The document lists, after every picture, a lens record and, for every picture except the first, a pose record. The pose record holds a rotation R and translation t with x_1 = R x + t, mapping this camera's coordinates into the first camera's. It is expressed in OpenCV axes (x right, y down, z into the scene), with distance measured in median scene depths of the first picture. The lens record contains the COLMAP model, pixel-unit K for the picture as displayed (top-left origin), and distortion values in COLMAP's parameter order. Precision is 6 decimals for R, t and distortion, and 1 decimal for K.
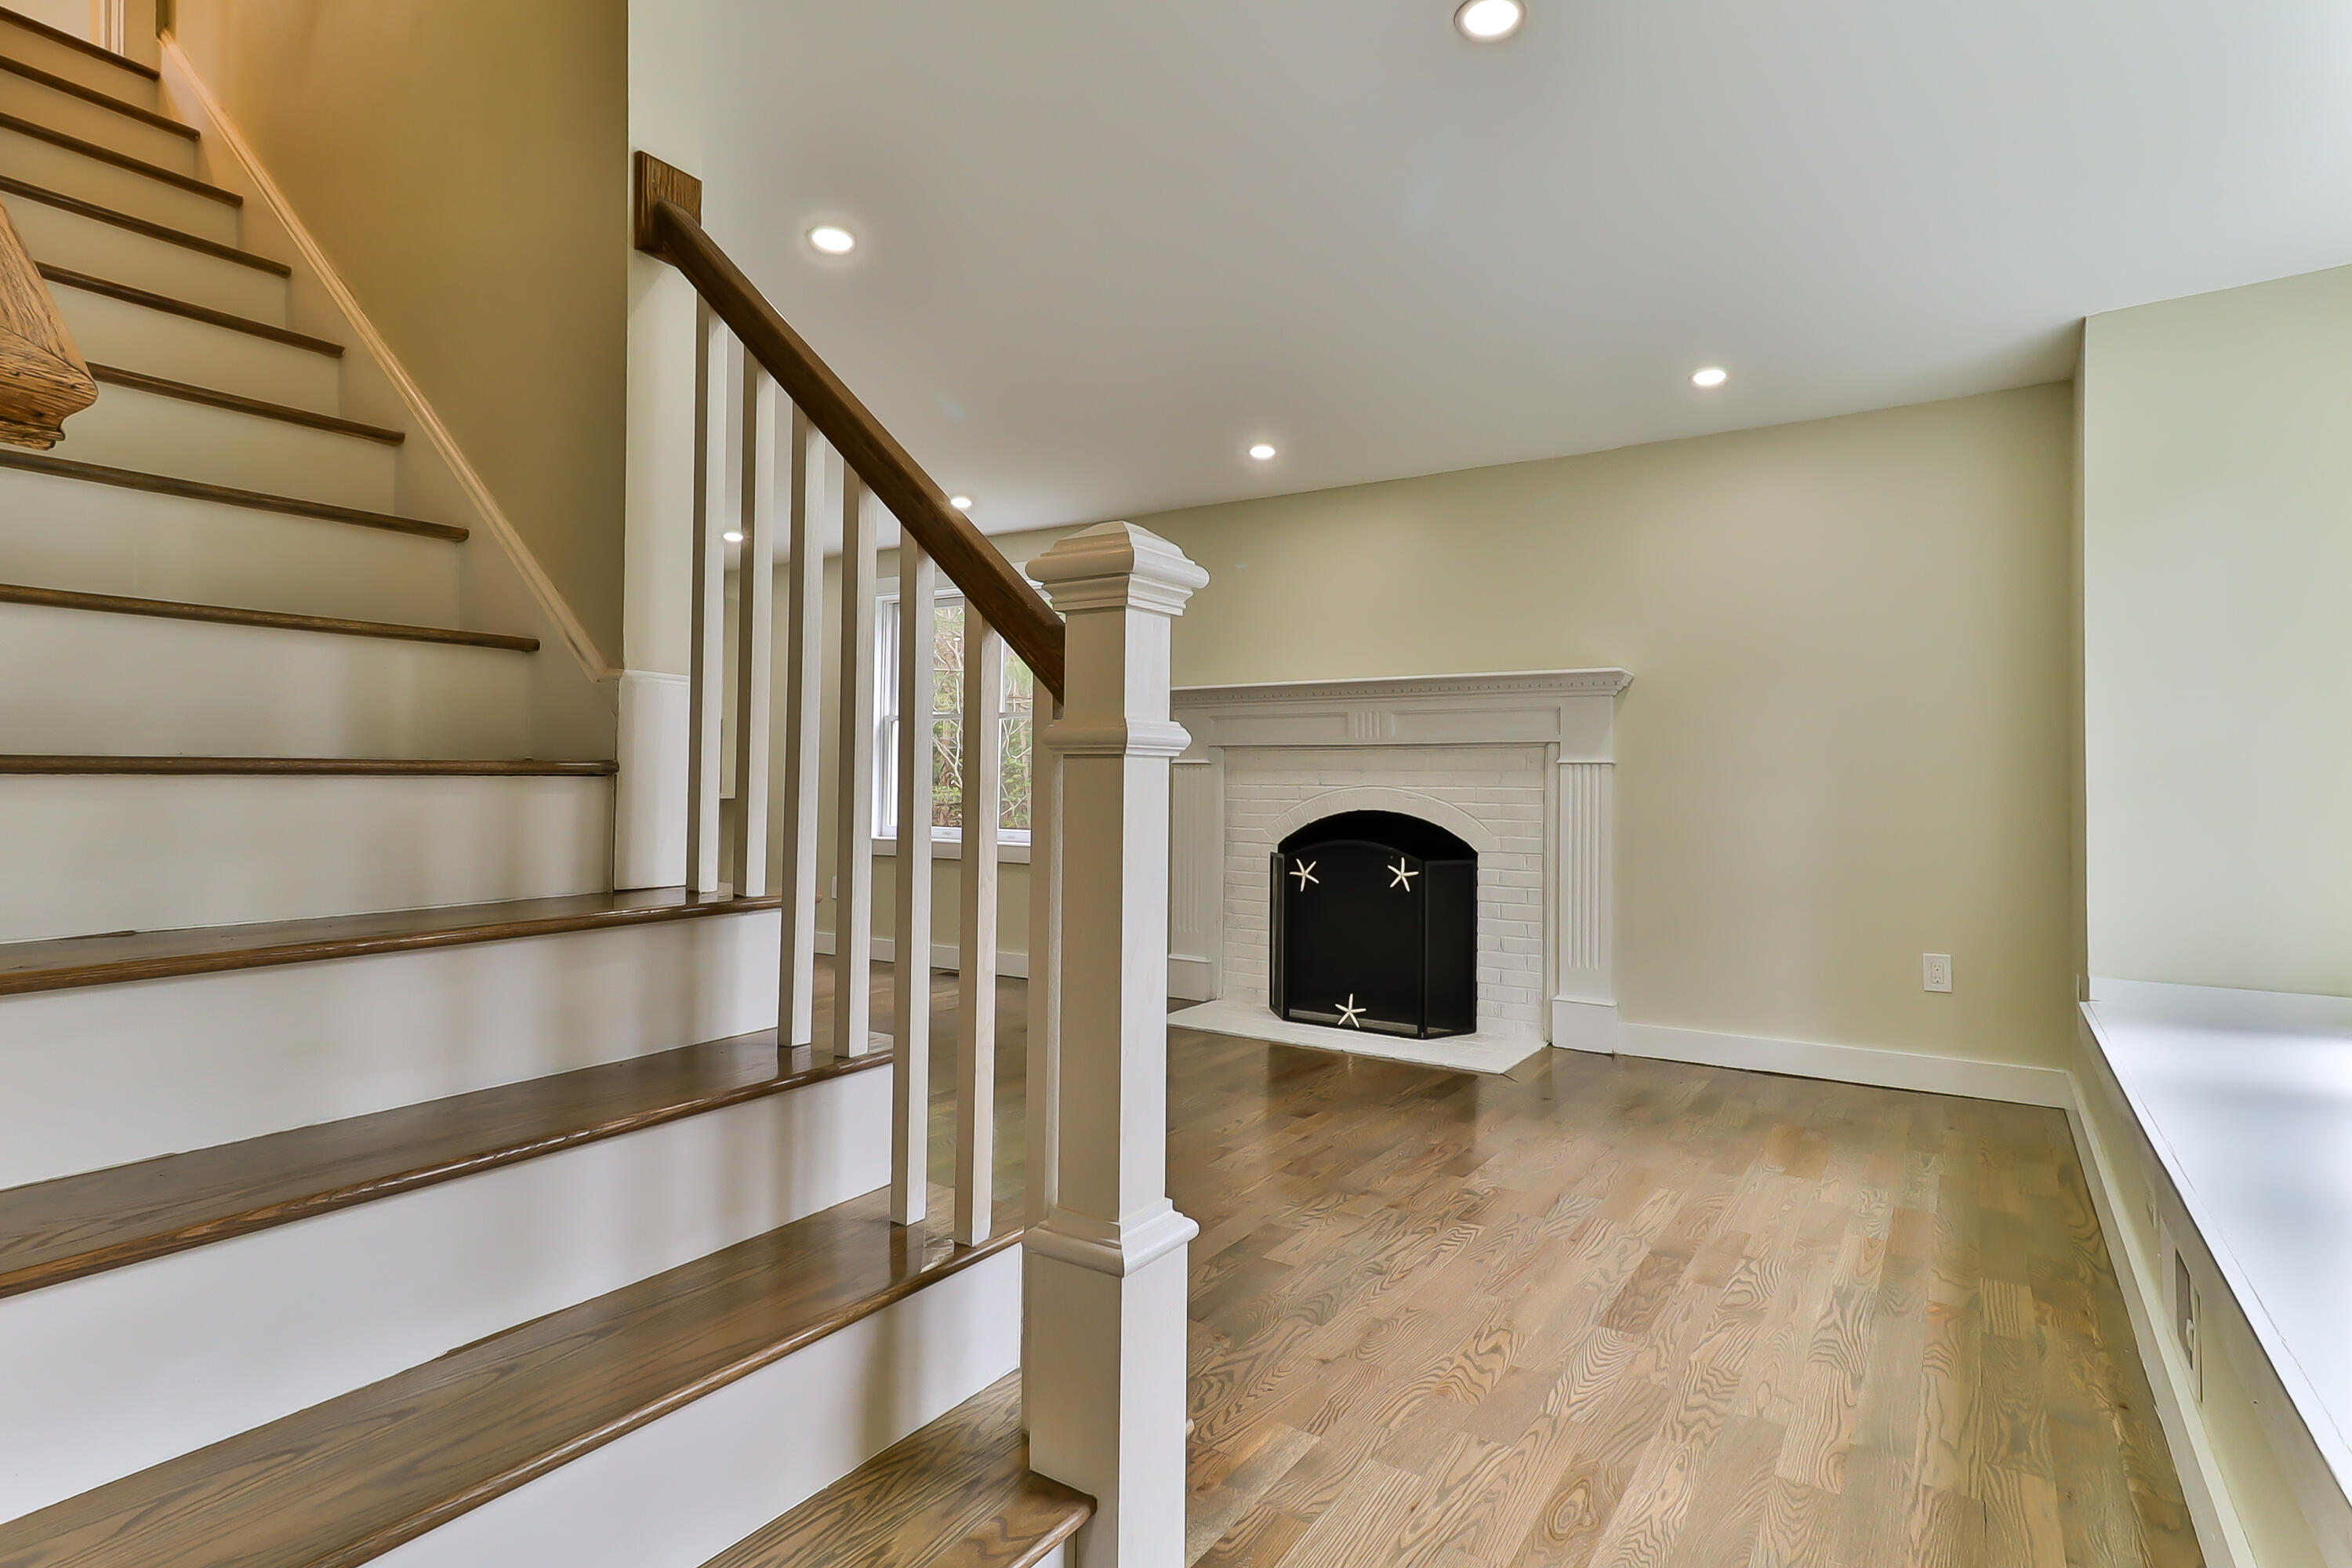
lens RADIAL K [[1211.3, 0, 1202.3], [0, 1211.3, 768.0], [0, 0, 1]] dist [0.025164, 0.002702]
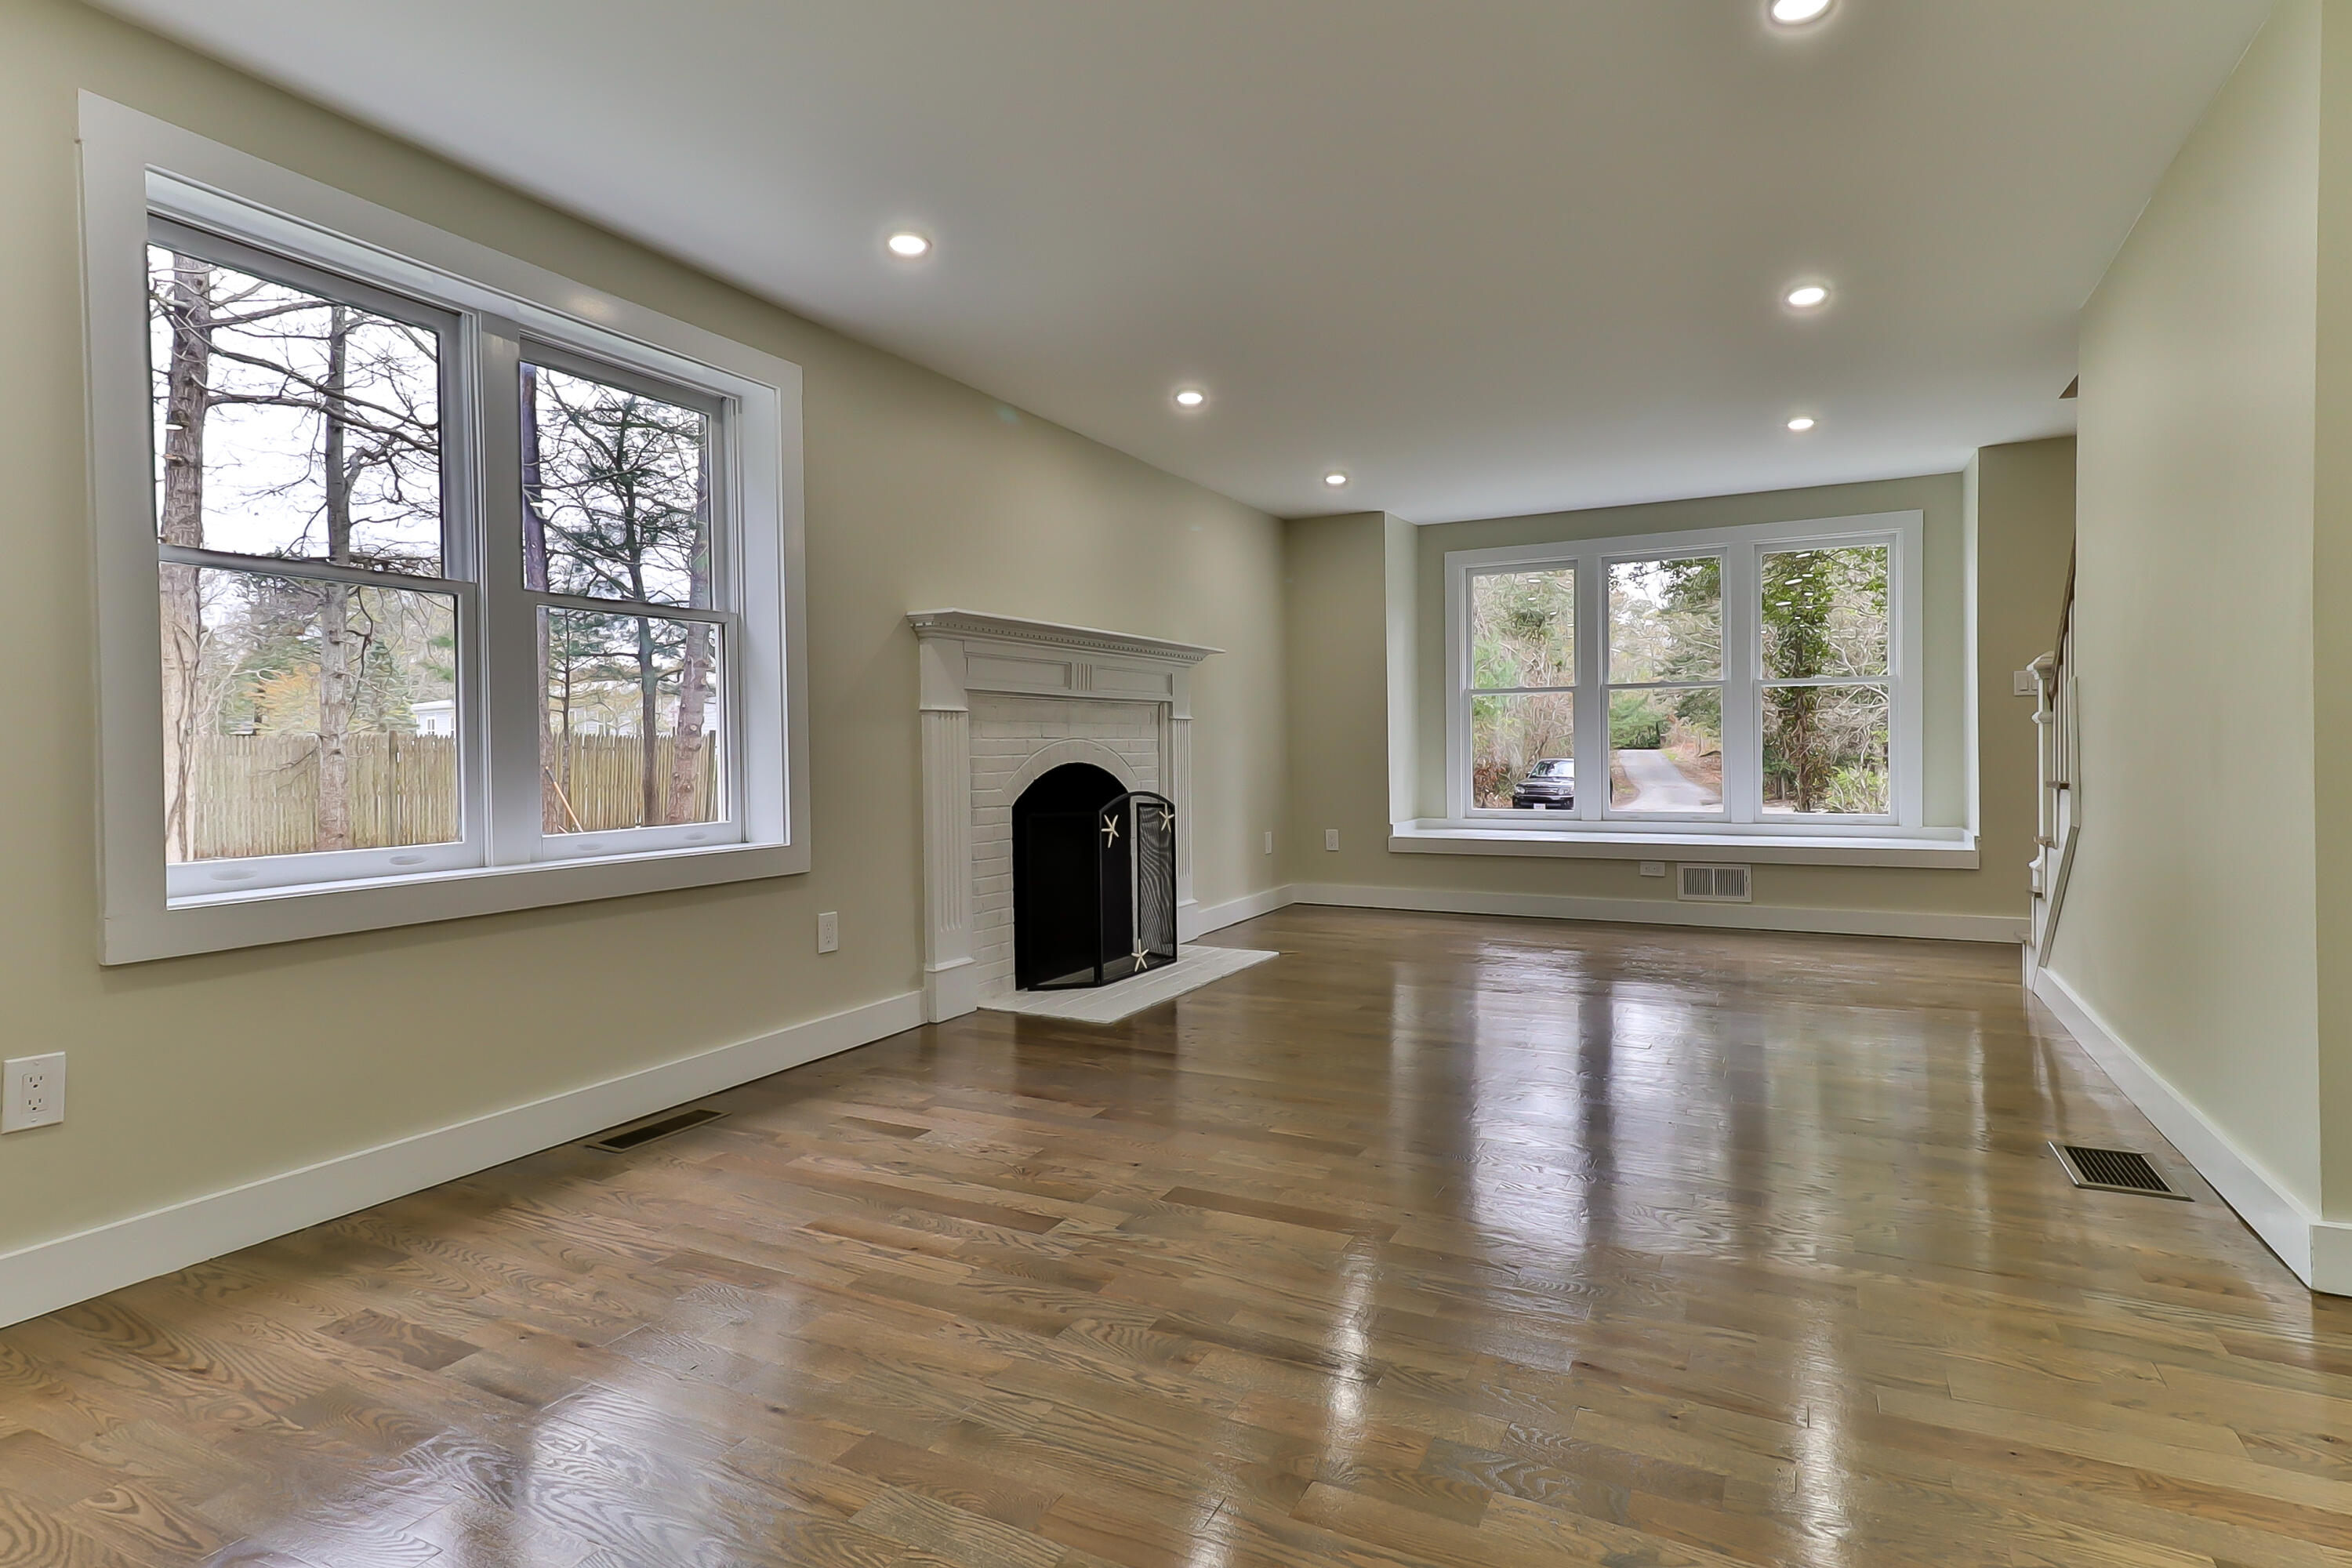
lens RADIAL K [[1211.3, 0, 1200.9], [0, 1211.3, 760.2], [0, 0, 1]] dist [0.025164, 0.002702]
pose [[-0.112276, -0.023991, 0.993387, -0.932208], [-0.010116, 0.999684, 0.023000, 0.009392], [-0.993626, -0.007466, -0.112483, 1.093126]]
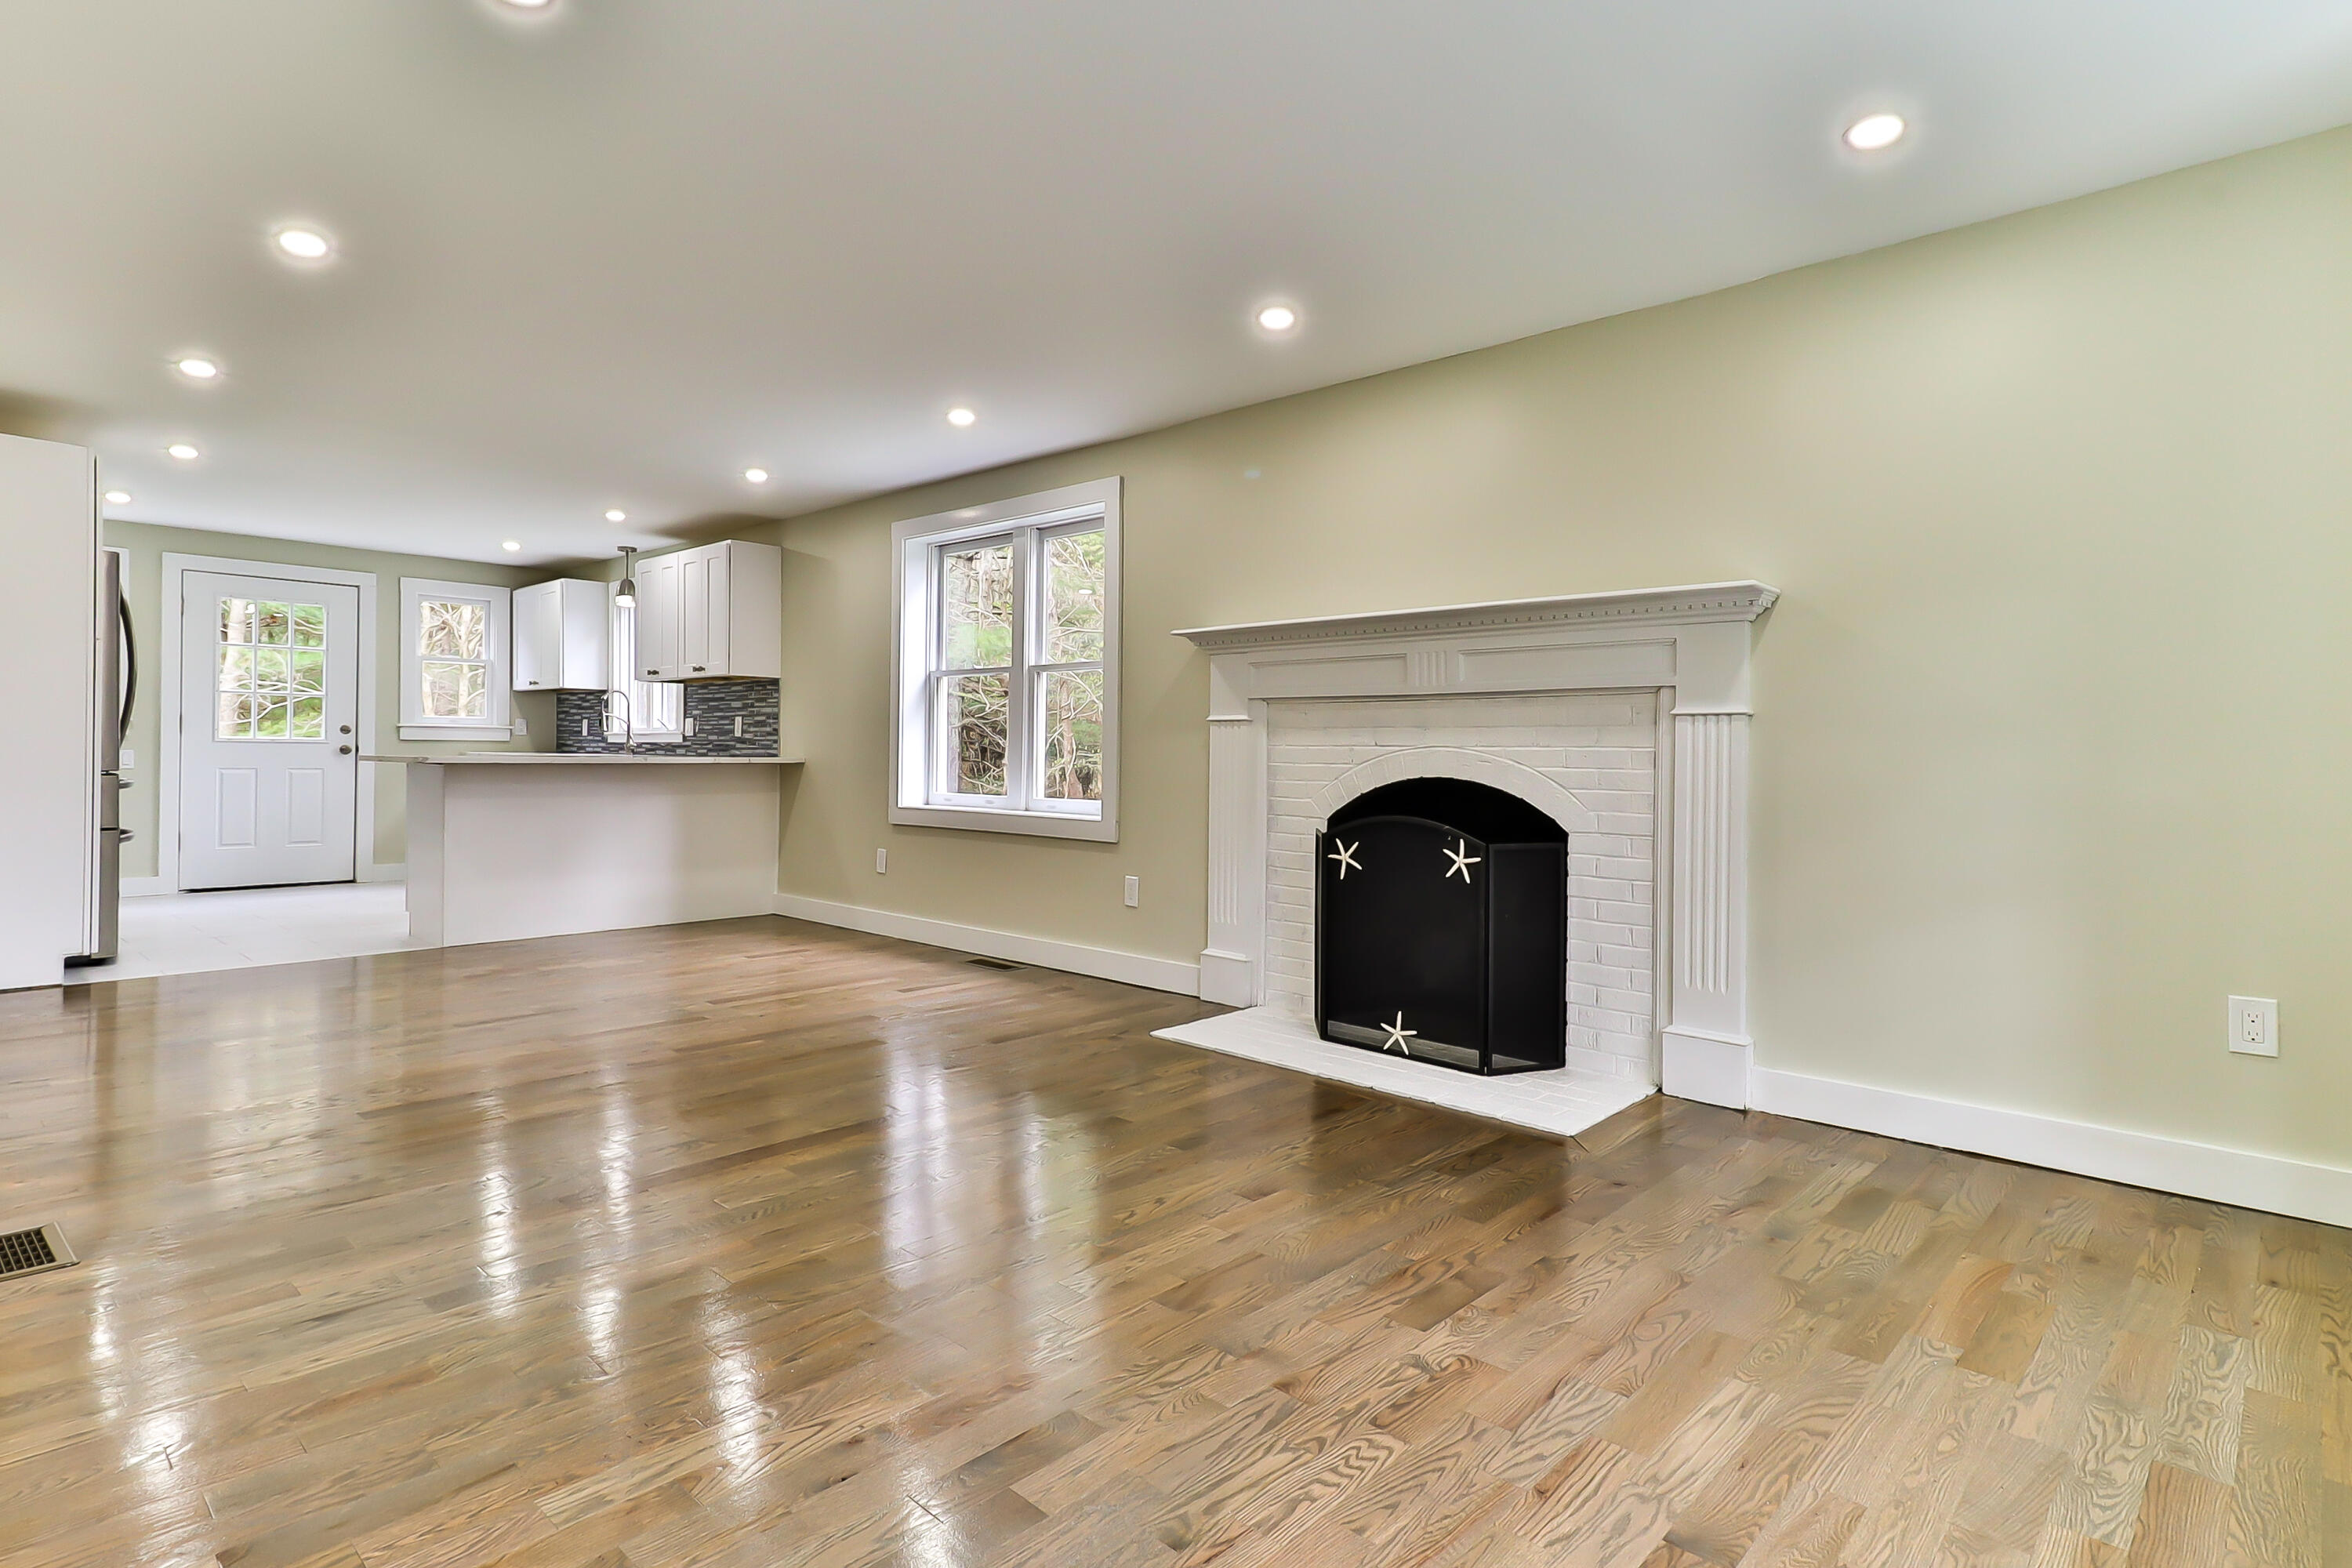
lens RADIAL K [[1211.3, 0, 1200.9], [0, 1211.3, 761.5], [0, 0, 1]] dist [0.025164, 0.002702]
pose [[0.984690, -0.000941, -0.174315, 0.136693], [0.004948, 0.999733, 0.022556, 0.006620], [0.174247, -0.023073, 0.984432, 0.214074]]
